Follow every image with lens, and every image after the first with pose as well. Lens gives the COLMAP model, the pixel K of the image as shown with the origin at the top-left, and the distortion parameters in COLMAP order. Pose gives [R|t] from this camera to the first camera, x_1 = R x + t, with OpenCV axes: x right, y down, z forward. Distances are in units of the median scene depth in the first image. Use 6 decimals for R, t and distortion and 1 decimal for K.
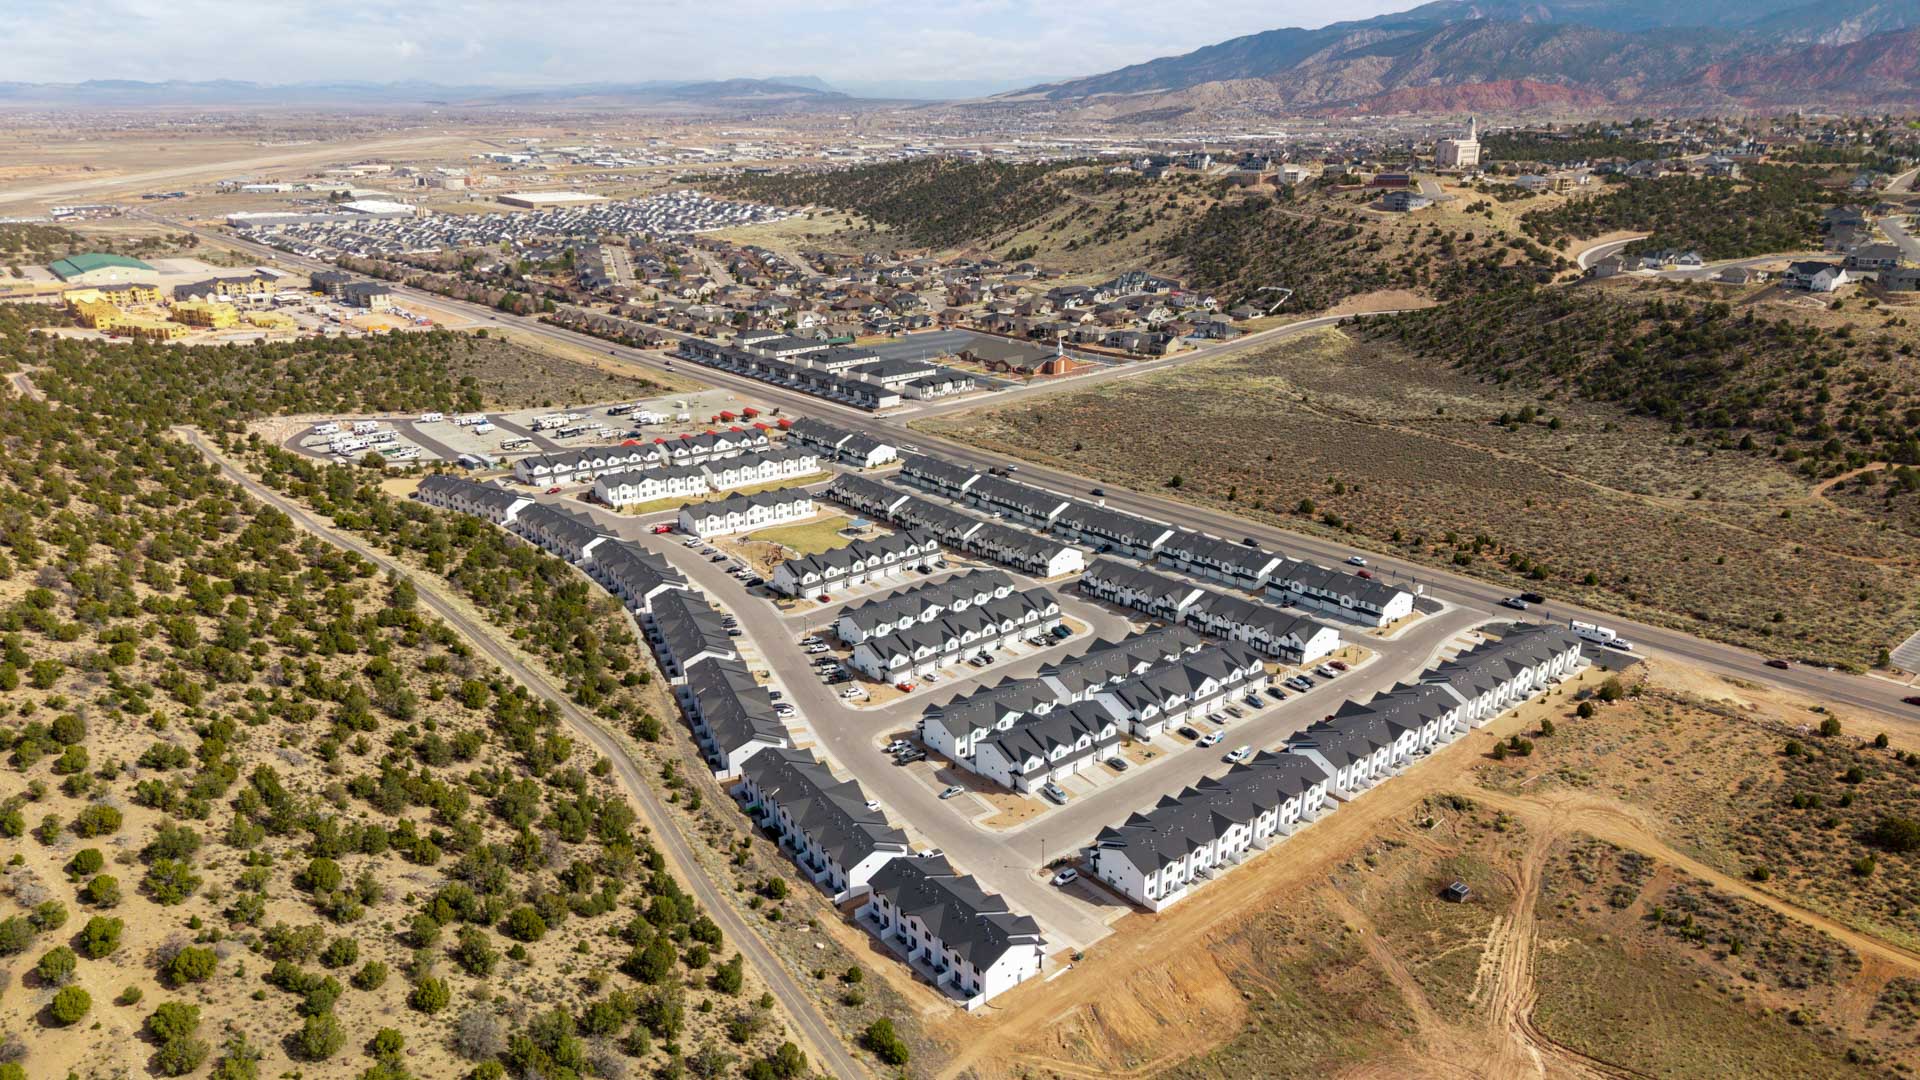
lens RADIAL K [[1259.7, 0, 957.3], [0, 1259.7, 543.8], [0, 0, 1]] dist [-0.006883, 0.004333]
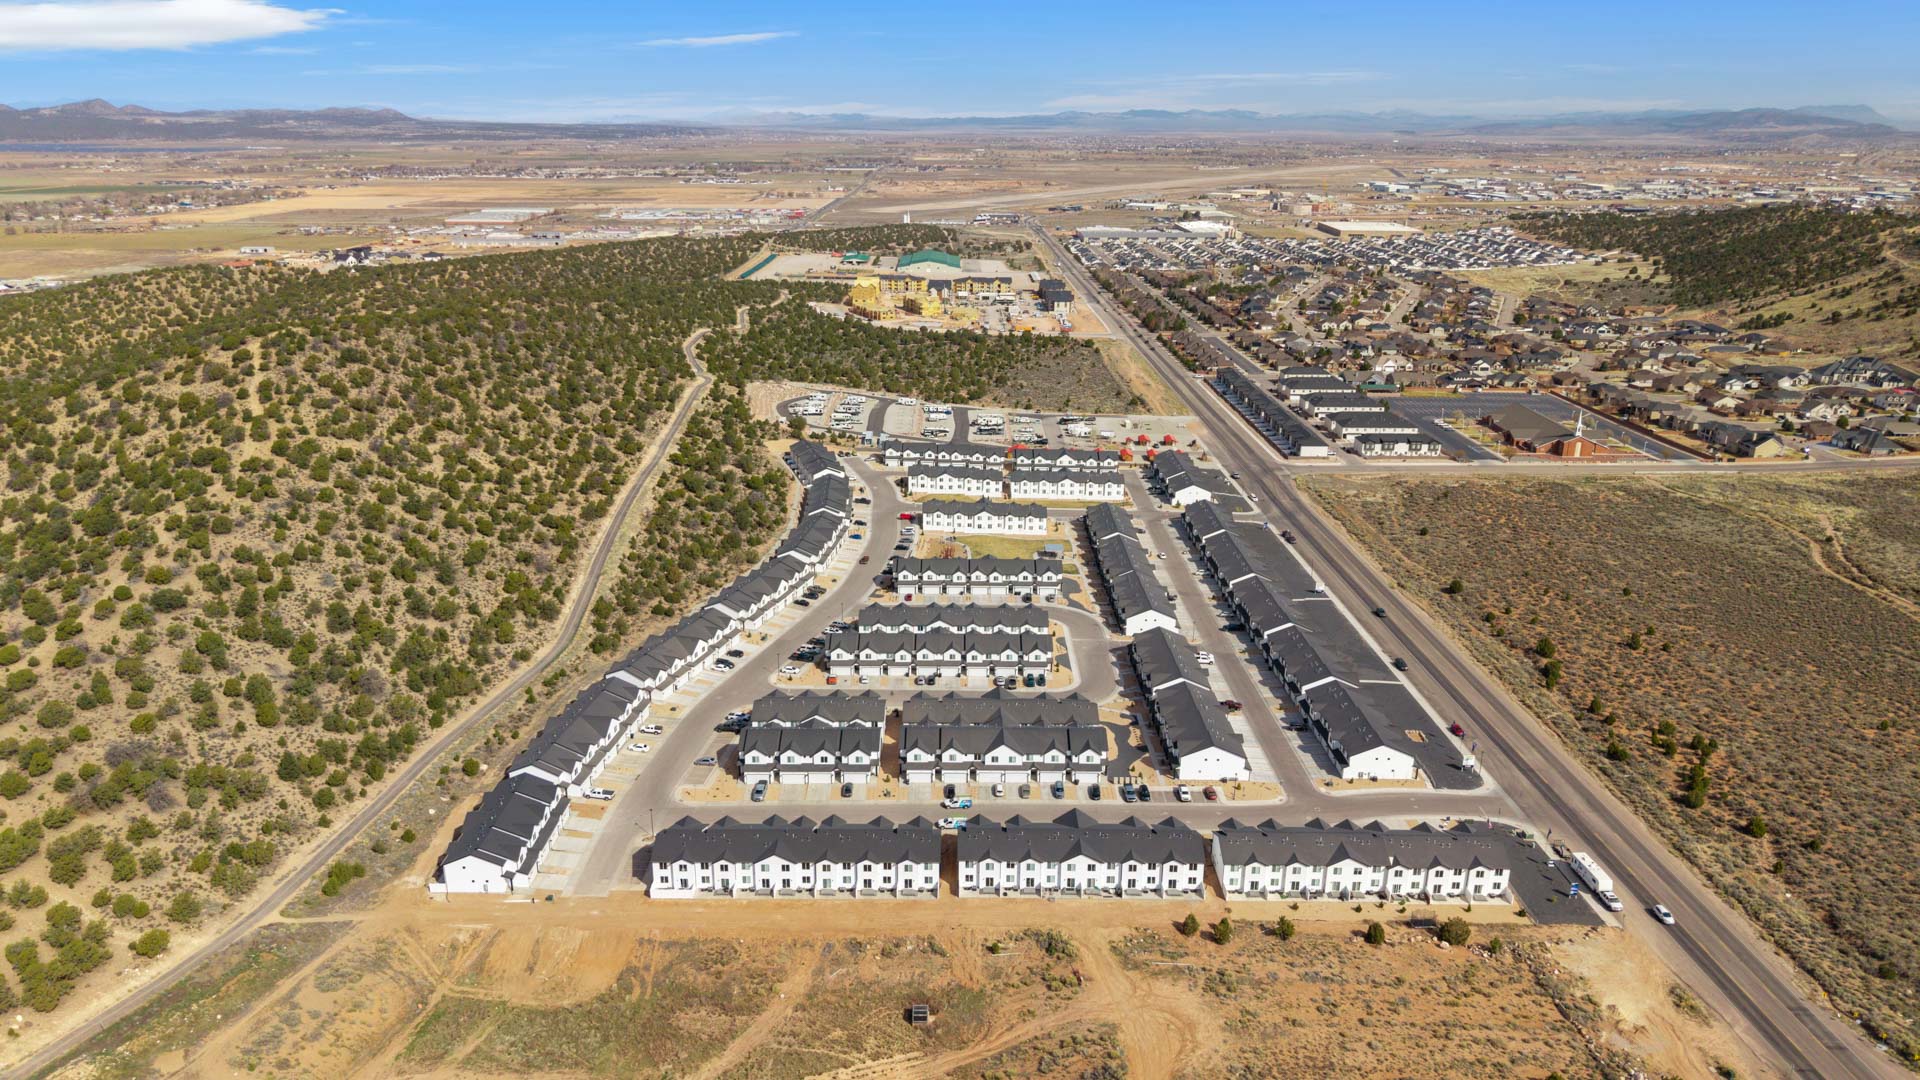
lens RADIAL K [[1280.5, 0, 968.0], [0, 1280.5, 543.1], [0, 0, 1]] dist [-0.002409, -0.014682]
pose [[0.765933, 0.200545, -0.610843, 0.402541], [-0.216568, 0.975059, 0.048567, -0.044833], [0.605347, 0.095090, 0.790261, 0.120160]]
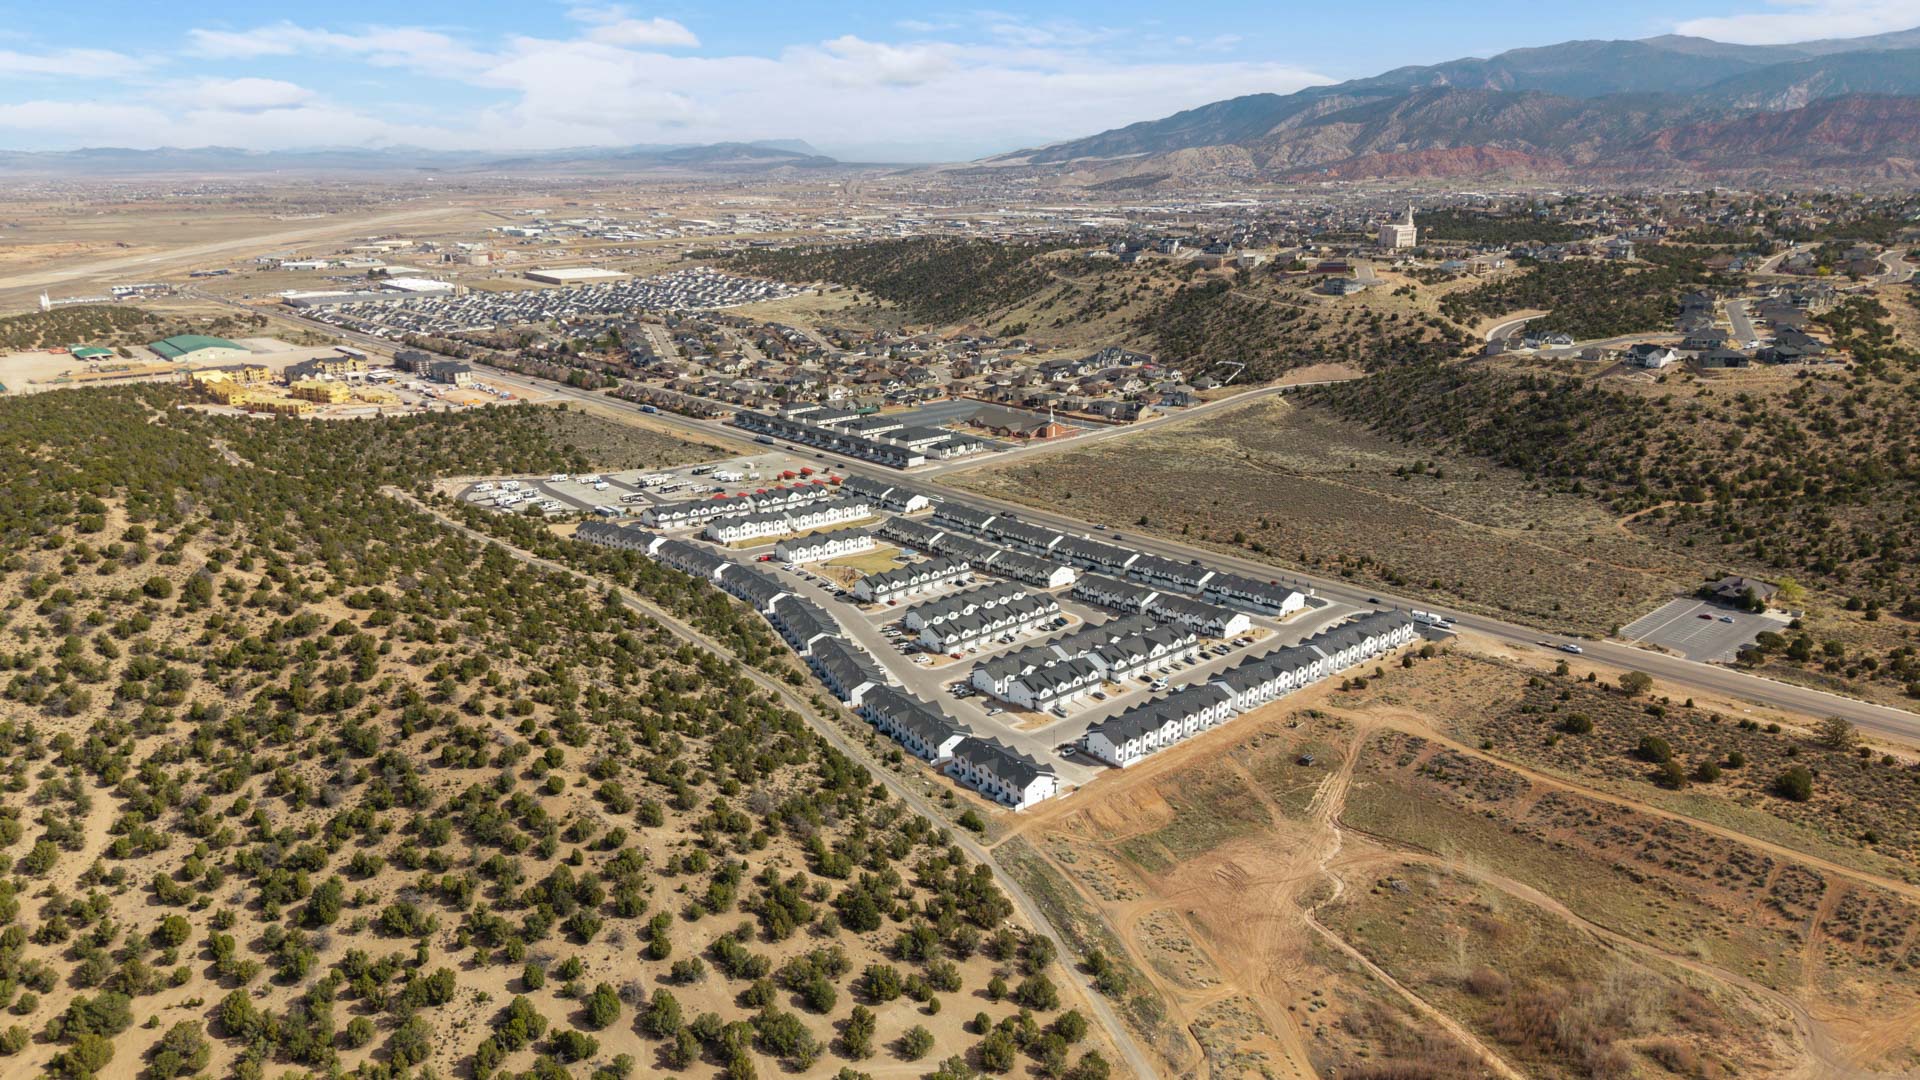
lens RADIAL K [[1261.6, 0, 952.1], [0, 1261.6, 540.6], [0, 0, 1]] dist [0.002546, -0.010407]
pose [[0.999926, -0.009911, 0.007041, -0.033026], [0.010225, 0.998890, -0.045986, 0.027317], [-0.006577, 0.046054, 0.998917, -0.291319]]
